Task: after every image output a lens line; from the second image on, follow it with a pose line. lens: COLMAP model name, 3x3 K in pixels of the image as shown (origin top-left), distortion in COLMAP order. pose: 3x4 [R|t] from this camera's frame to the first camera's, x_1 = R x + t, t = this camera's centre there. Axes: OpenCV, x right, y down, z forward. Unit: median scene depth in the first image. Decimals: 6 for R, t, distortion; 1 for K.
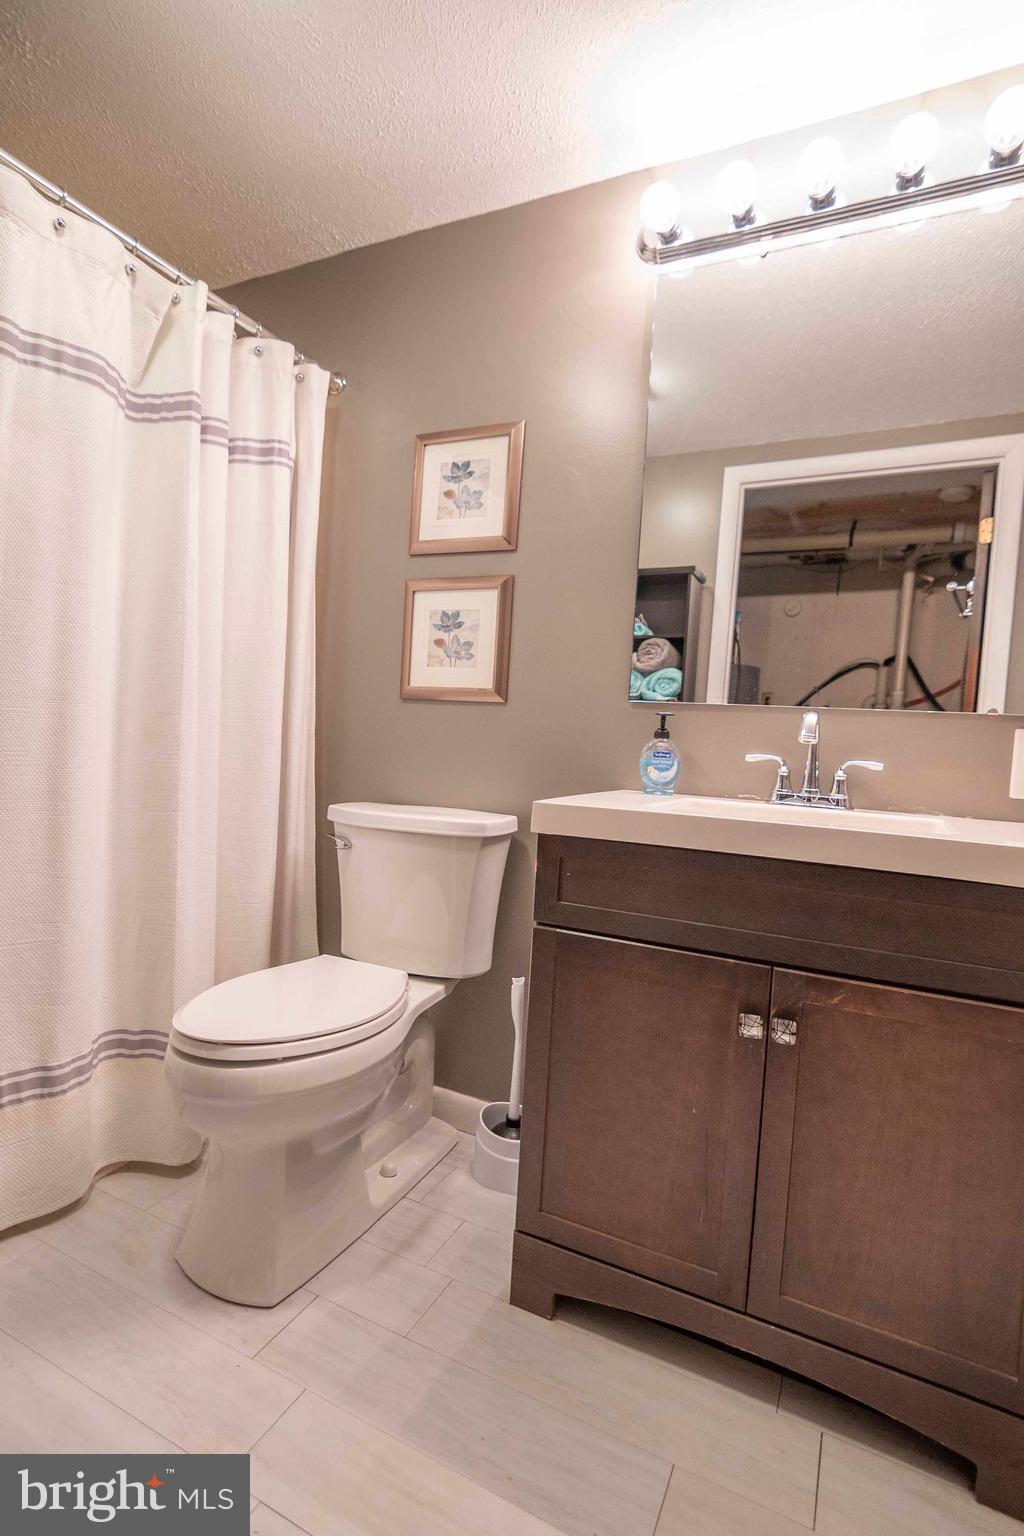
lens RADIAL K [[756.9, 0, 509.5], [0, 756.9, 763.7], [0, 0, 1]] dist [-0.028671, 0.008904]
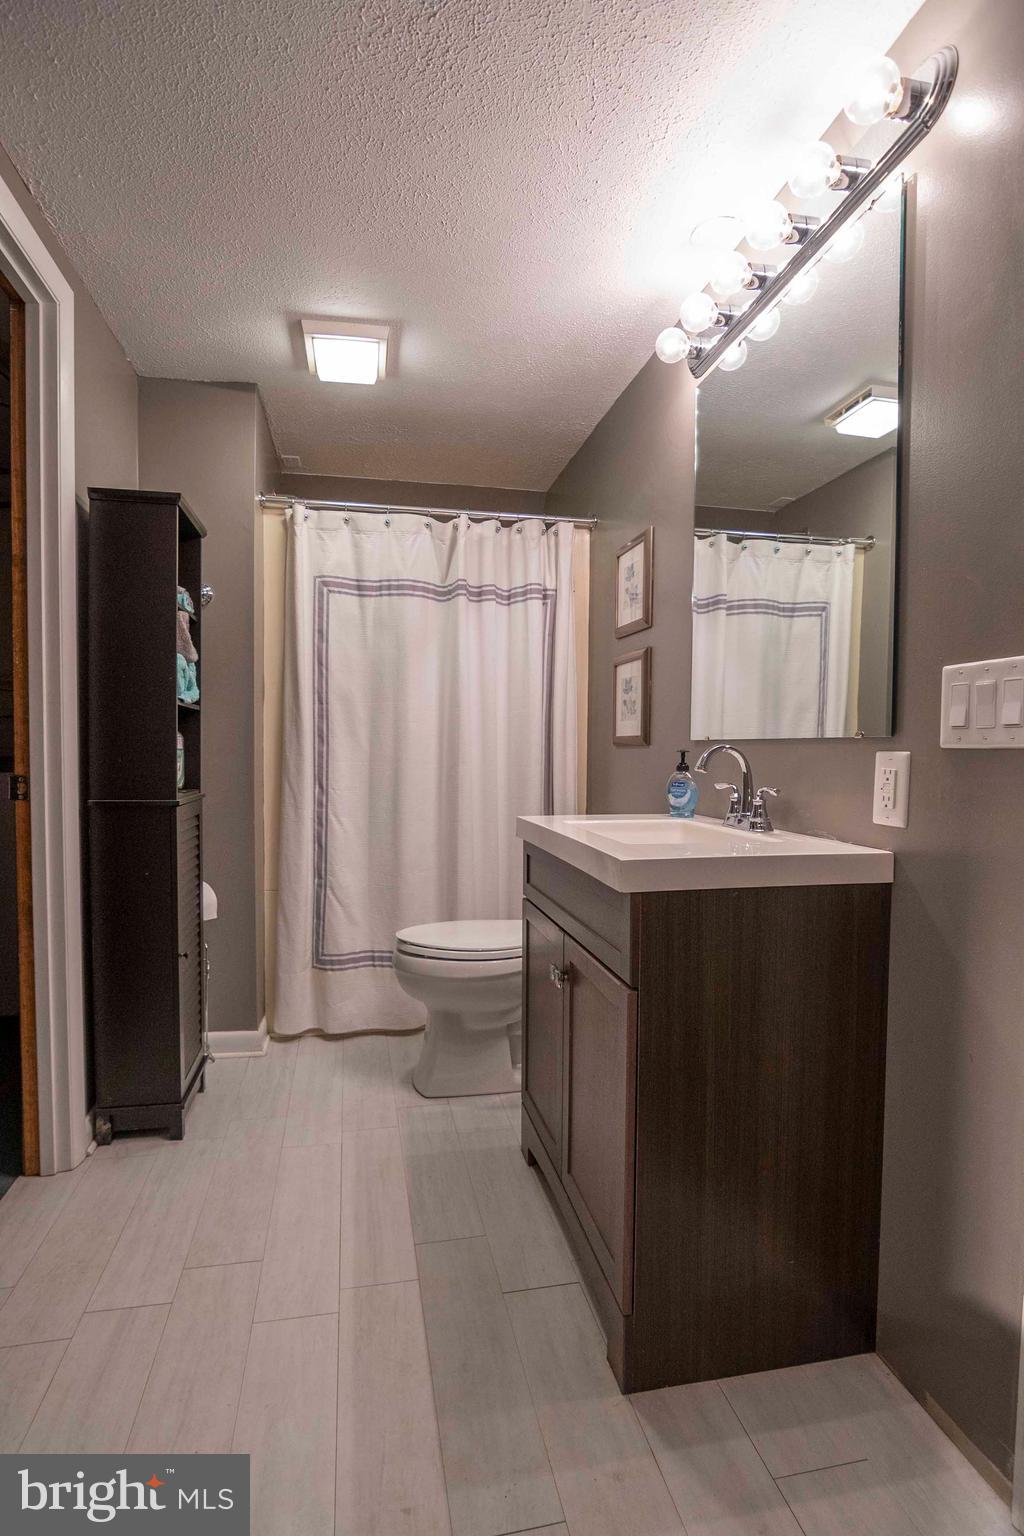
lens RADIAL K [[756.9, 0, 506.6], [0, 756.9, 777.4], [0, 0, 1]] dist [-0.028671, 0.008904]
pose [[0.610788, -0.024953, -0.791401, 1.004822], [0.001737, 0.999543, -0.030175, 0.013351], [0.791792, 0.017056, 0.610552, 0.030230]]
